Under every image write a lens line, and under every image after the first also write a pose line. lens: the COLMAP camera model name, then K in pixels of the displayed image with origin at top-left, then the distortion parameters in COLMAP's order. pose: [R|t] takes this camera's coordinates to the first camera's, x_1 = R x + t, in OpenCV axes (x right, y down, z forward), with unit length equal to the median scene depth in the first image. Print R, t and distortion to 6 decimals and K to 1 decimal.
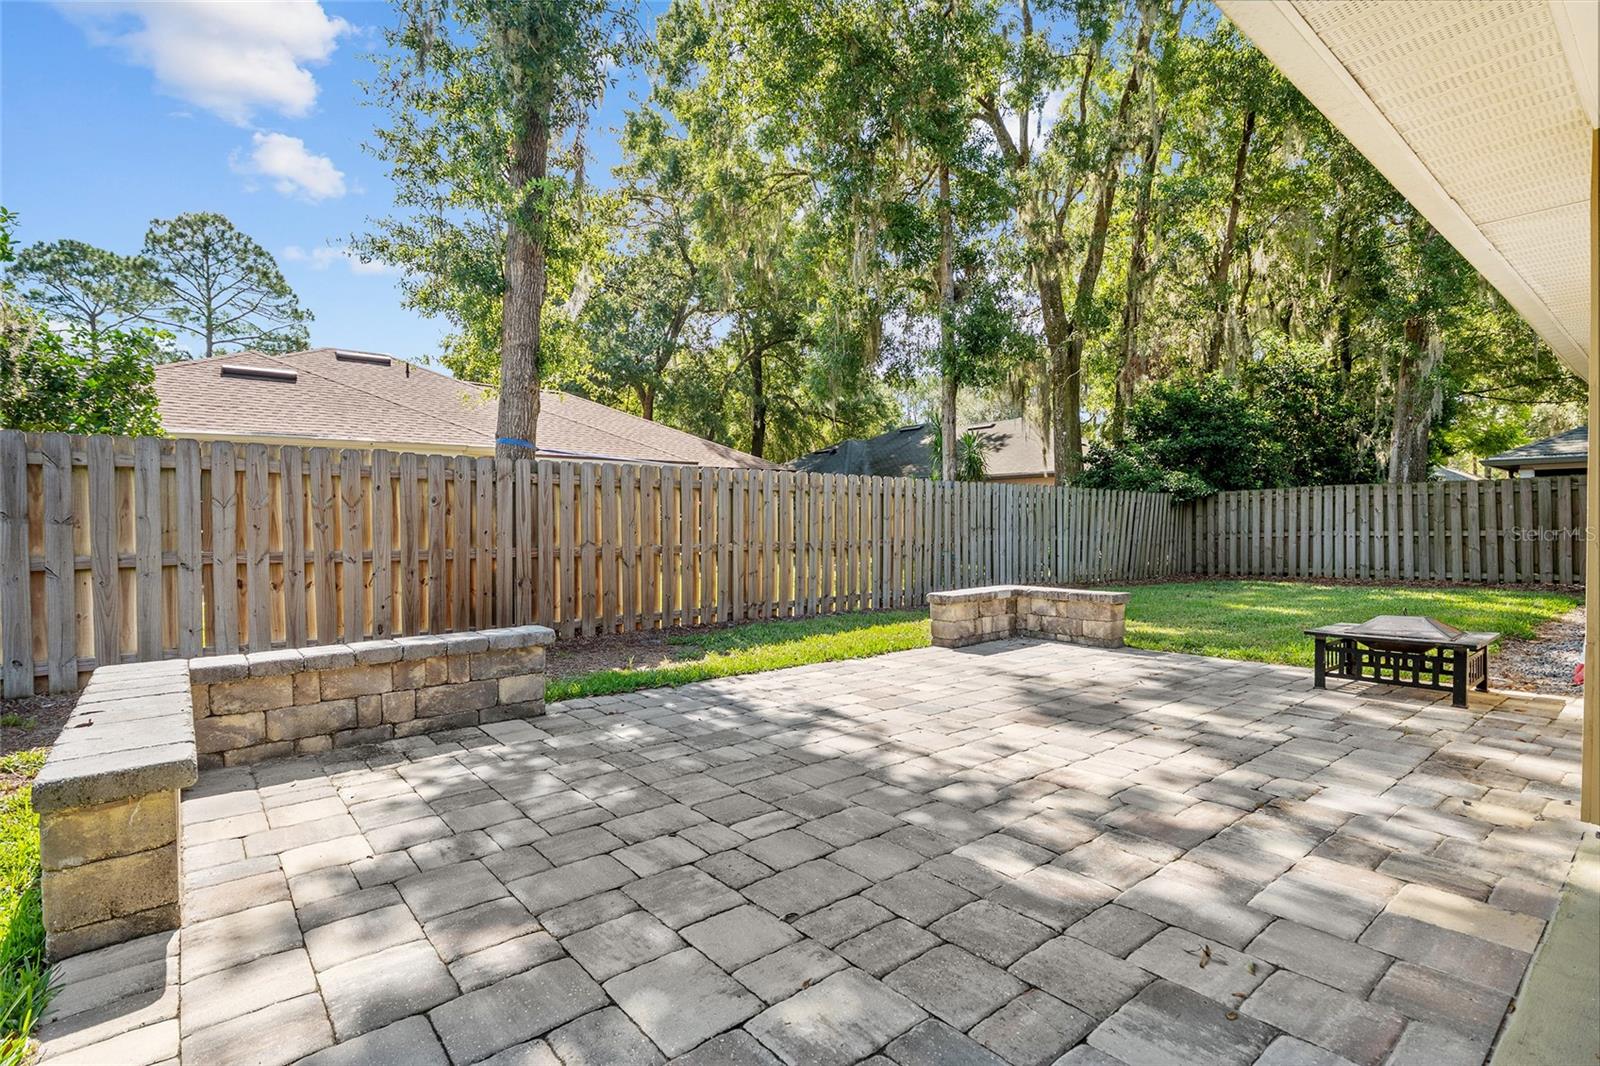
lens RADIAL K [[758.0, 0, 801.7], [0, 758.0, 534.1], [0, 0, 1]] dist [0.000985, -0.001346]
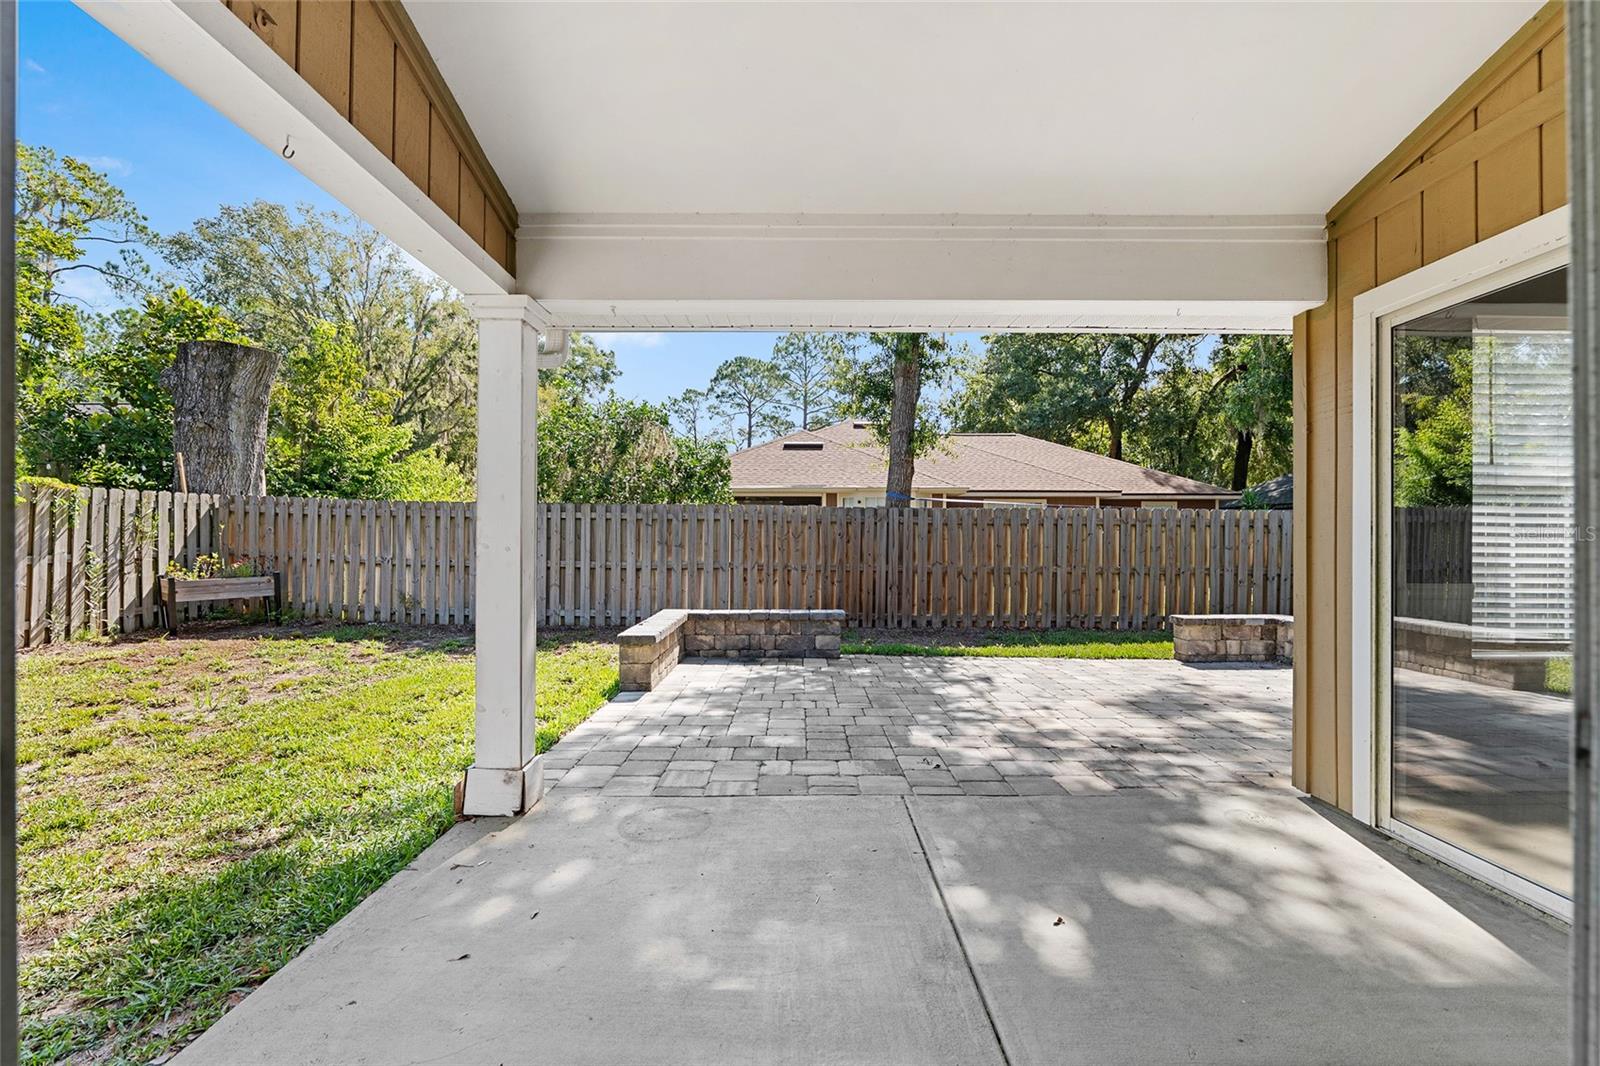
lens RADIAL K [[675.3, 0, 797.7], [0, 675.3, 532.3], [0, 0, 1]] dist [-0.000192, -0.000065]
pose [[0.777728, 0.005531, -0.628577, 0.363098], [-0.020946, 0.999634, -0.017121, -0.021804], [0.628252, 0.026481, 0.777559, -0.203170]]
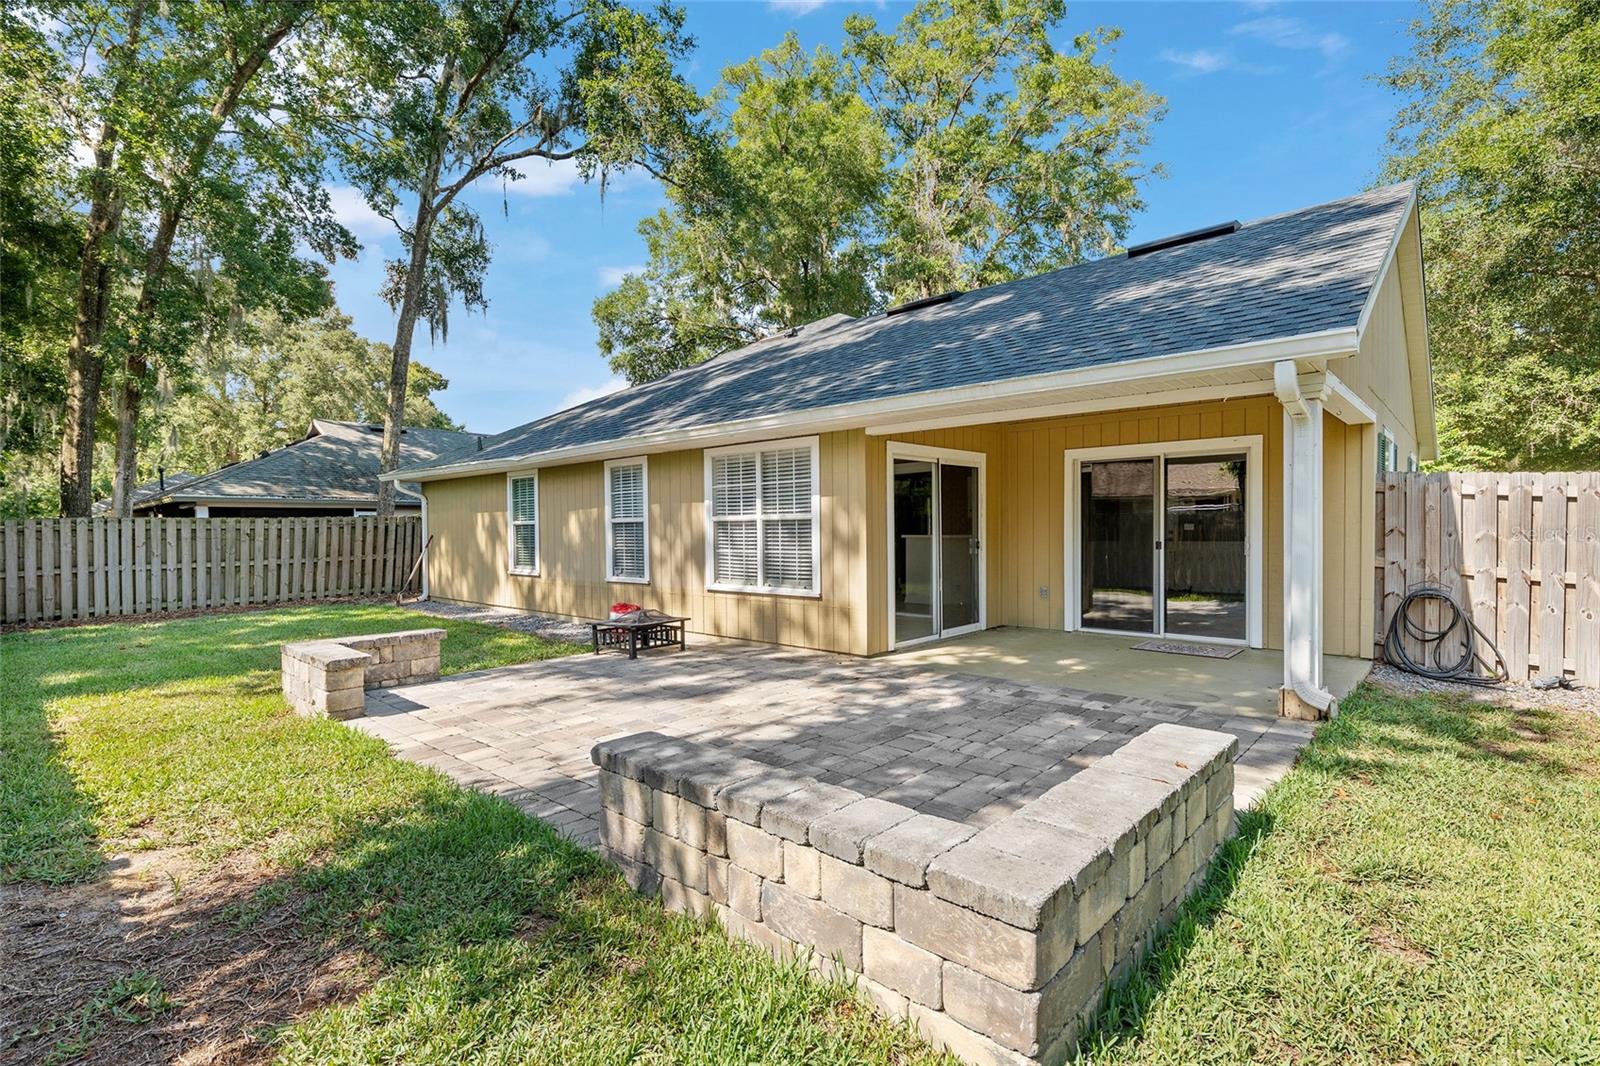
lens RADIAL K [[750.3, 0, 797.1], [0, 750.3, 535.4], [0, 0, 1]] dist [-0.001007, -0.000121]
pose [[-0.130928, 0.000288, 0.991392, -0.556490], [0.027010, 0.999630, 0.003277, -0.036406], [-0.991024, 0.027206, -0.130887, 0.474236]]
